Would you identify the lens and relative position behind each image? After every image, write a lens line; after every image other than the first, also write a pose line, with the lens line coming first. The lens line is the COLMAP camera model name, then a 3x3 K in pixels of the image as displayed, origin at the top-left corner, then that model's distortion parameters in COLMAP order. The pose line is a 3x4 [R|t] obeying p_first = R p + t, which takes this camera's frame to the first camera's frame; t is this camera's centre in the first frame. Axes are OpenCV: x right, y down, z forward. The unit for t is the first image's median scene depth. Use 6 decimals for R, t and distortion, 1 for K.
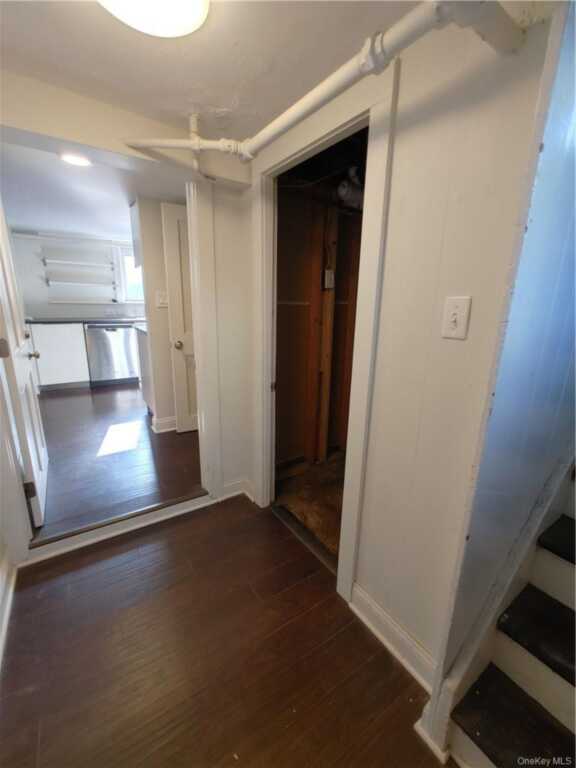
lens RADIAL K [[324.6, 0, 291.0], [0, 324.6, 381.9], [0, 0, 1]] dist [0.003183, -0.000016]
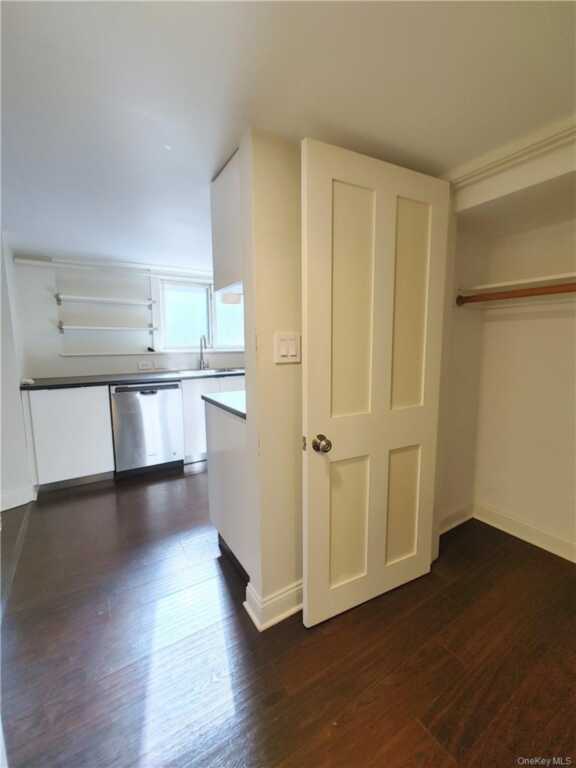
lens RADIAL K [[324.6, 0, 285.8], [0, 324.6, 384.1], [0, 0, 1]] dist [0.003183, -0.000016]
pose [[0.999023, -0.024287, -0.036925, -0.246137], [0.019733, 0.992692, -0.119050, -0.092896], [0.039546, 0.118205, 0.992201, 0.345667]]
